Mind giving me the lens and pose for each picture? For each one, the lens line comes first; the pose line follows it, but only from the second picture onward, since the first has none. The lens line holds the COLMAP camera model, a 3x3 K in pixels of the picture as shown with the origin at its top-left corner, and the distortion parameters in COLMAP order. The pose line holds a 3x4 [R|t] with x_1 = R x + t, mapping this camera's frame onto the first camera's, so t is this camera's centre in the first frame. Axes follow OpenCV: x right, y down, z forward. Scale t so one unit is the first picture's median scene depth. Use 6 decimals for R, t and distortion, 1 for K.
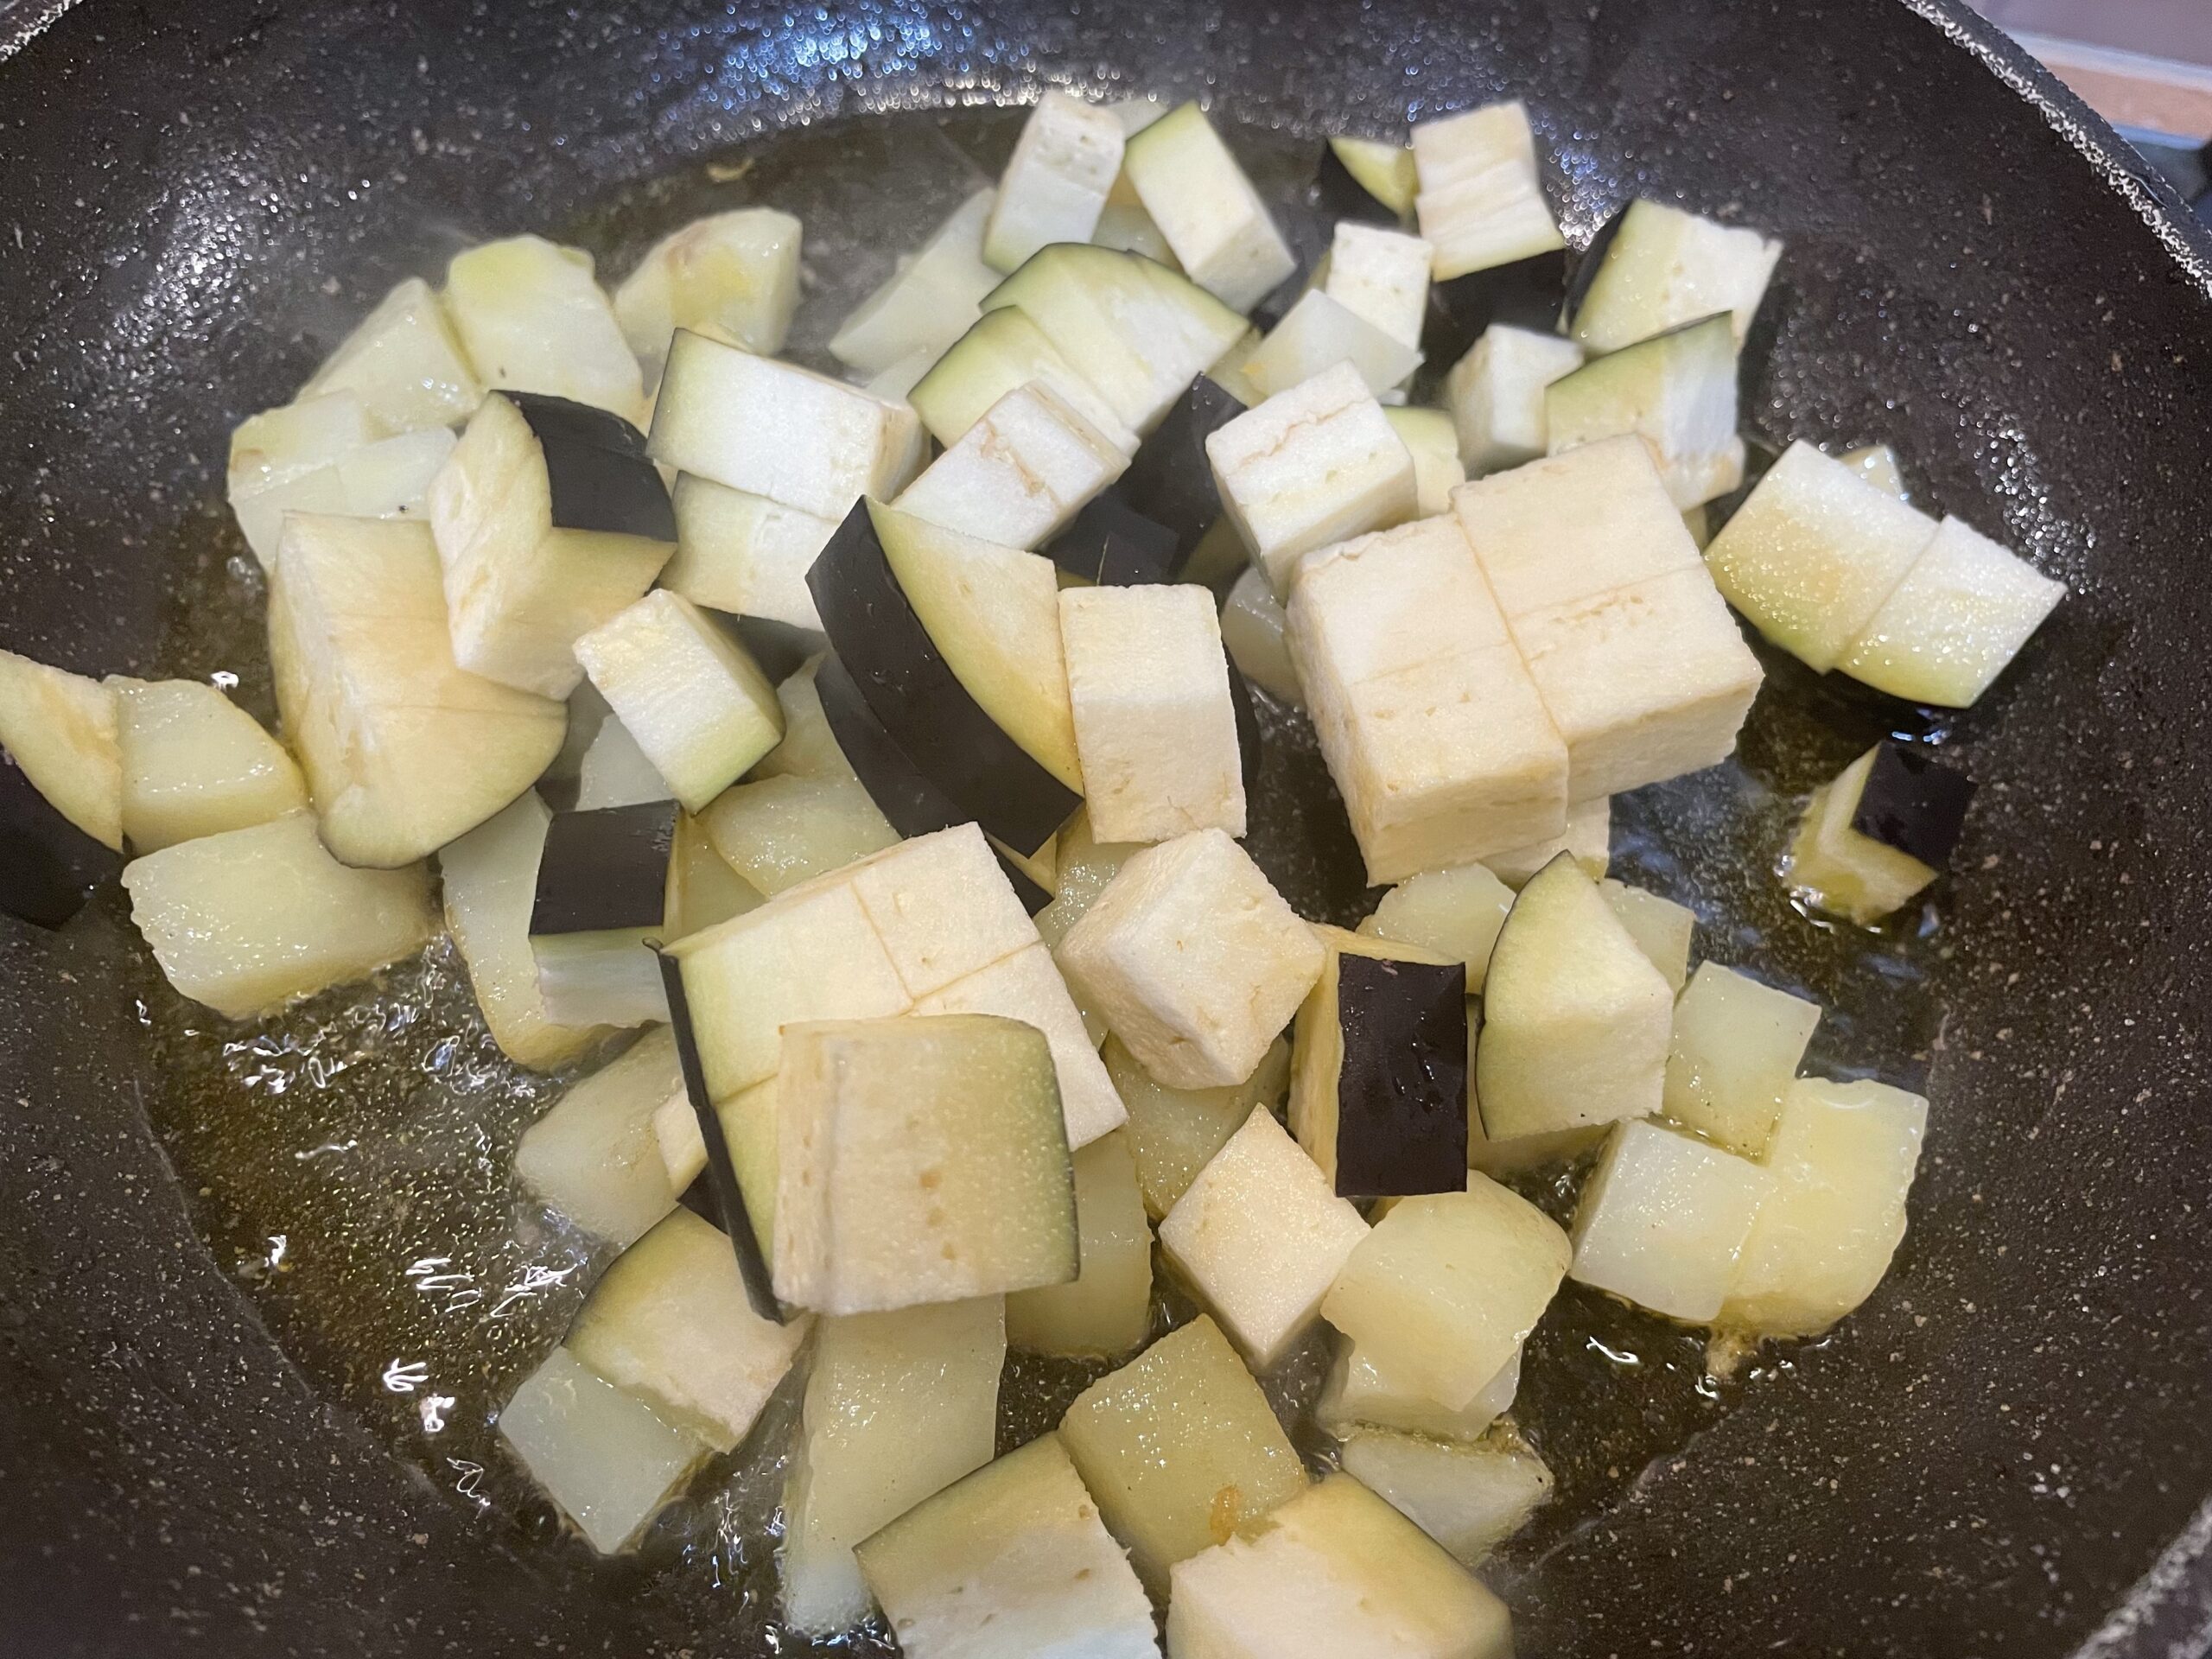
lens RADIAL K [[1797.3, 0, 1123.8], [0, 1797.3, 835.2], [0, 0, 1]] dist [0.054583, -0.124093]
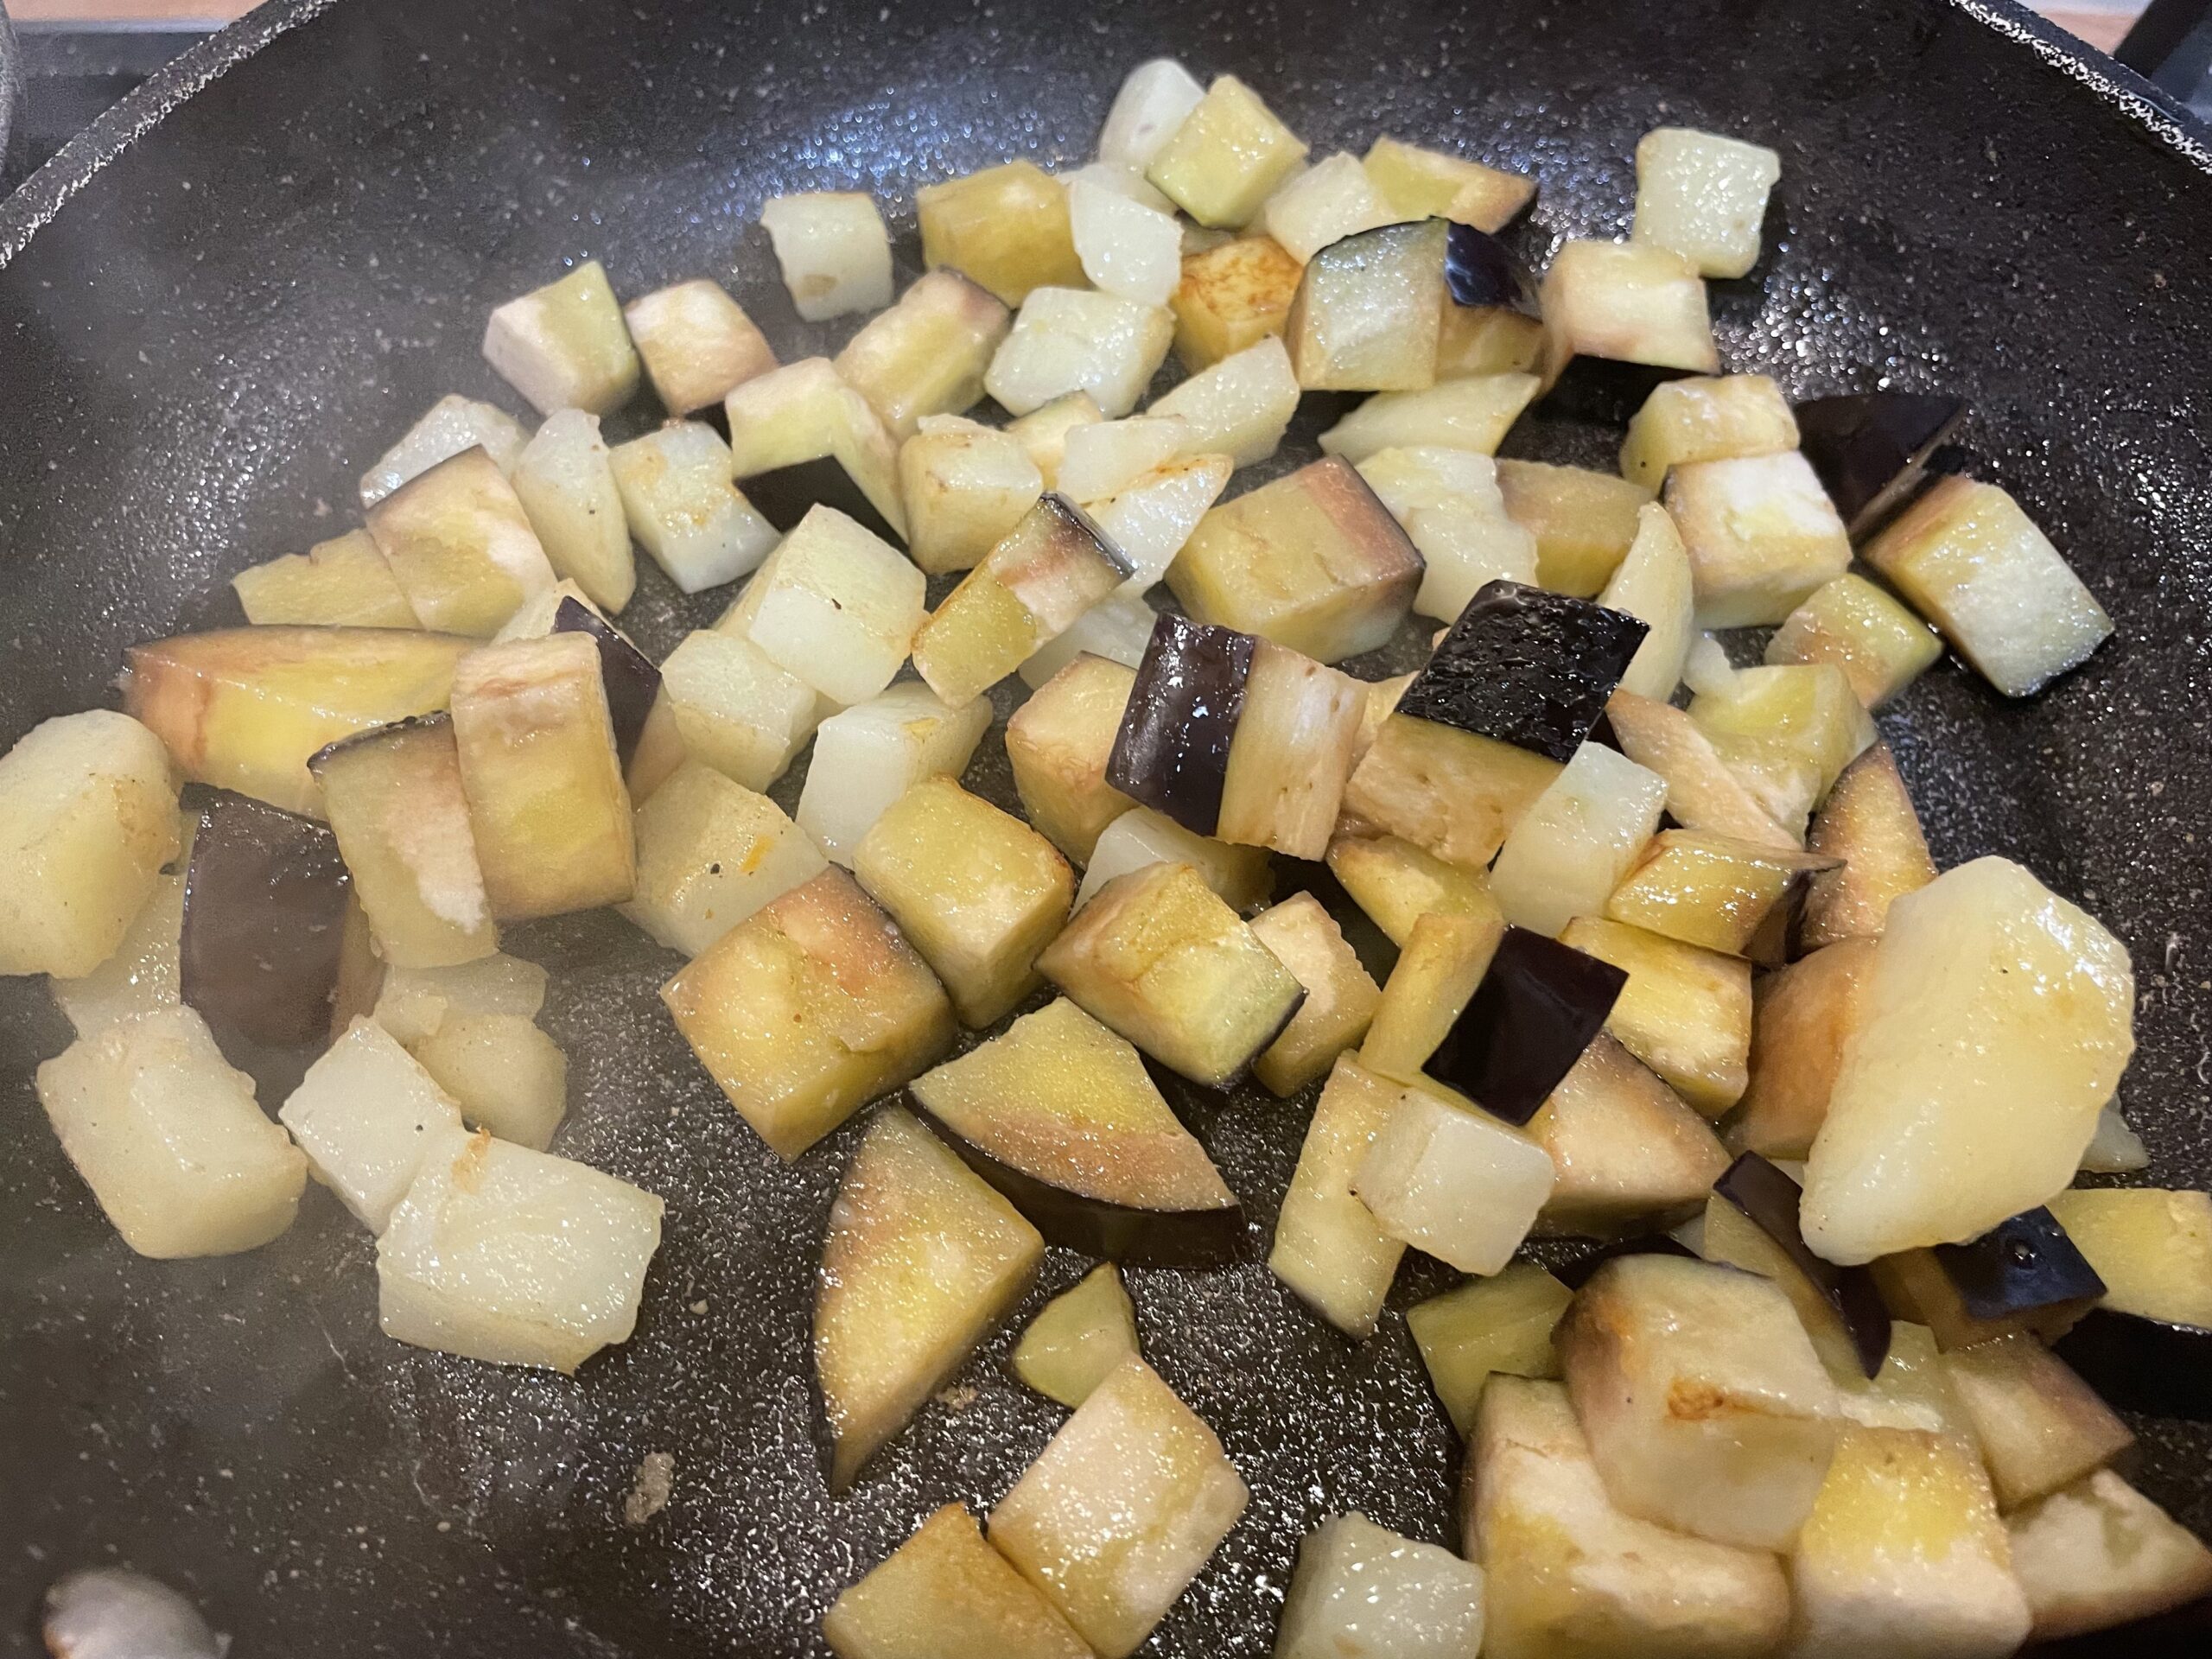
lens RADIAL K [[1797.3, 0, 1083.1], [0, 1797.3, 797.1], [0, 0, 1]] dist [0.054583, -0.124093]
pose [[0.978657, -0.186284, 0.086773, -0.186596], [0.190046, 0.981068, -0.037251, -0.056125], [-0.078191, 0.052947, 0.995531, 0.060049]]
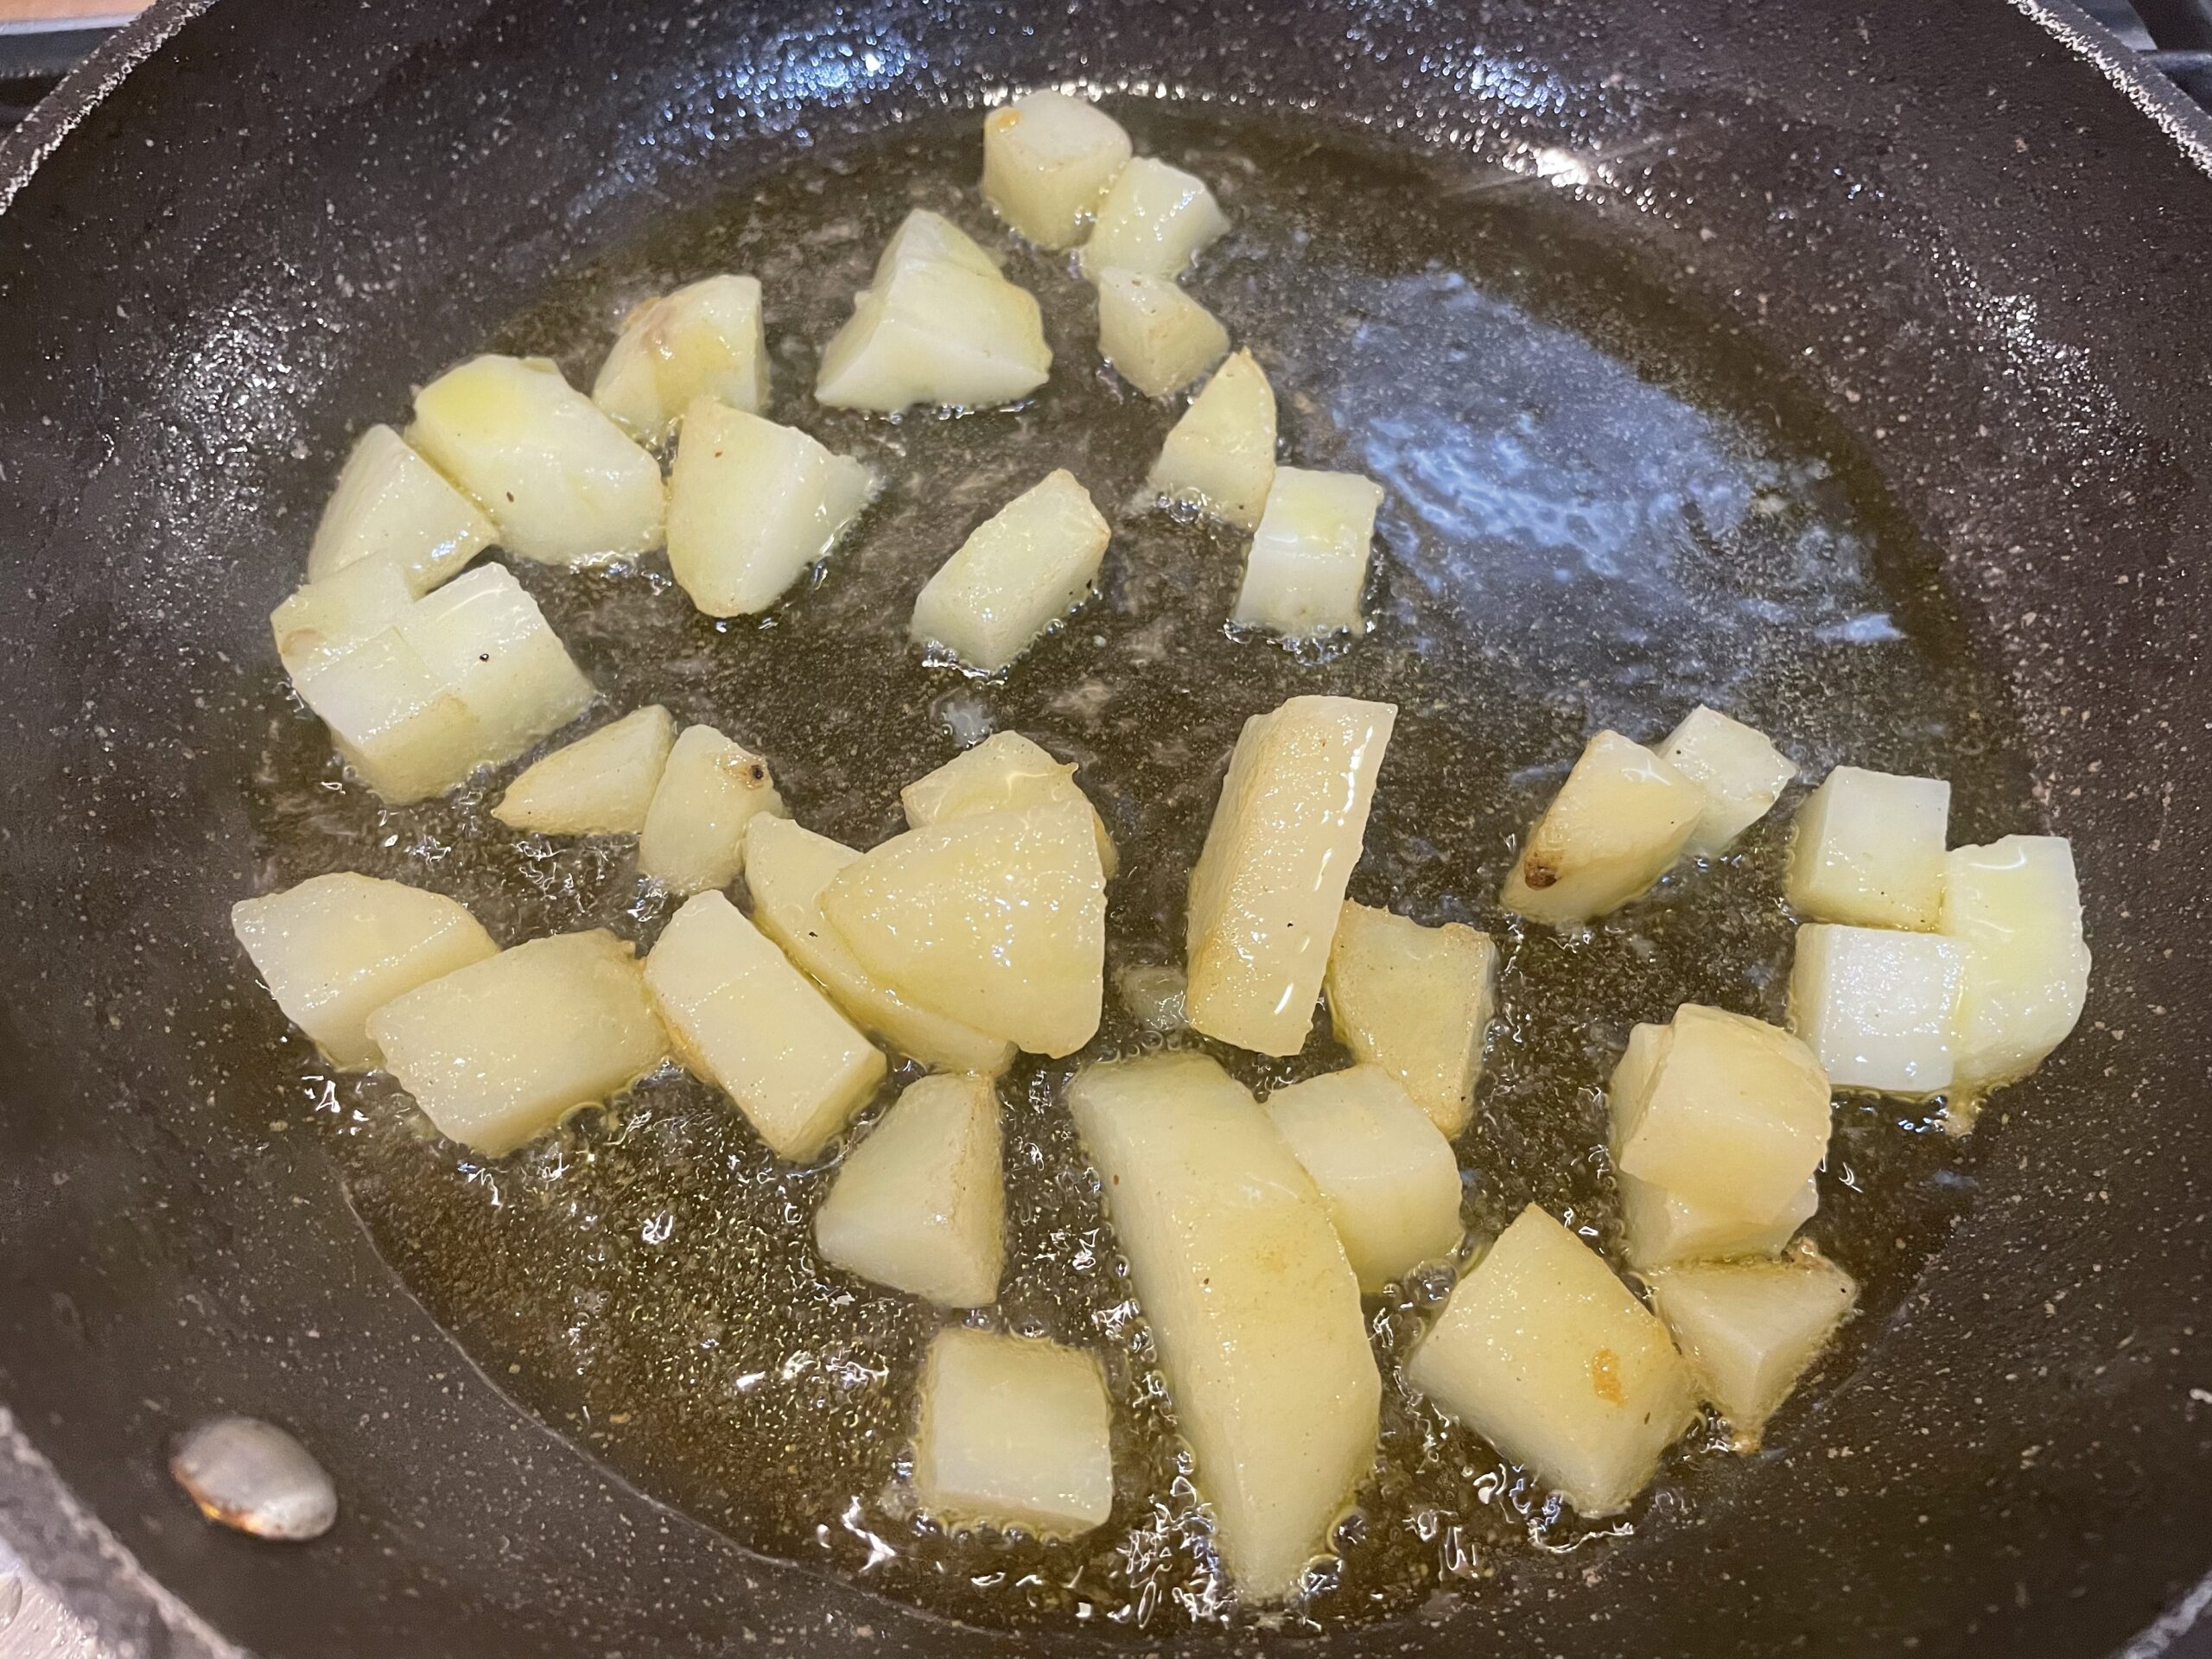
lens RADIAL K [[1797.3, 0, 1107.6], [0, 1797.3, 840.6], [0, 0, 1]] dist [0.054583, -0.124093]
pose [[0.961255, -0.251240, 0.113430, -0.211774], [0.249256, 0.967922, 0.031581, -0.028545], [-0.117726, -0.002084, 0.993044, -0.013805]]
